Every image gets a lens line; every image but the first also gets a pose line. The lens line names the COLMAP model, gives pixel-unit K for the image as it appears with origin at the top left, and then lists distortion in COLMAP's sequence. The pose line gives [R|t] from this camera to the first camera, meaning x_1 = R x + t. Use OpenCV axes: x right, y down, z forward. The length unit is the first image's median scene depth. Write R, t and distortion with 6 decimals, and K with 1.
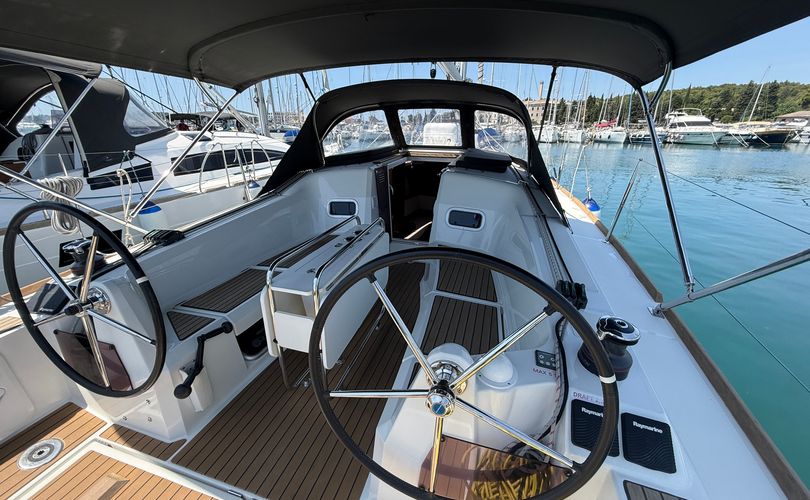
lens RADIAL K [[317.2, 0, 399.0], [0, 317.2, 255.0], [0, 0, 1]] dist [0.011640, -0.000692]
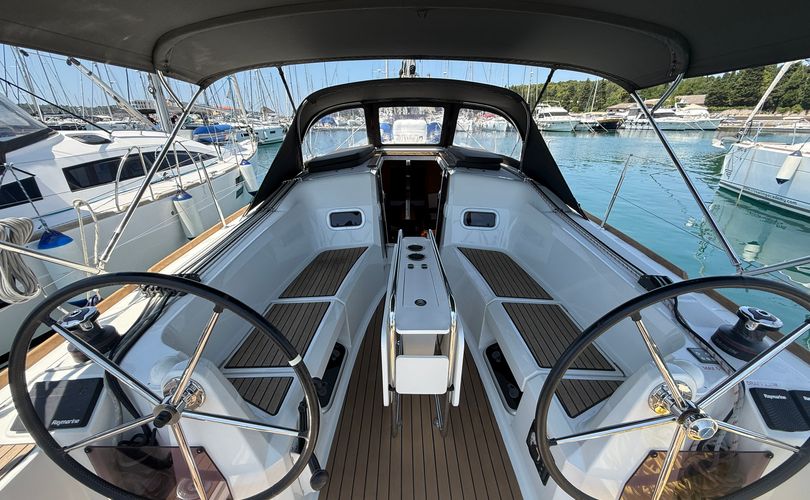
lens RADIAL K [[317.2, 0, 403.9], [0, 317.2, 254.1], [0, 0, 1]] dist [0.011640, -0.000692]
pose [[0.956749, -0.121427, 0.264363, -0.230416], [0.115301, 0.992579, 0.038627, -0.053116], [-0.267092, -0.006475, 0.963649, 0.065016]]
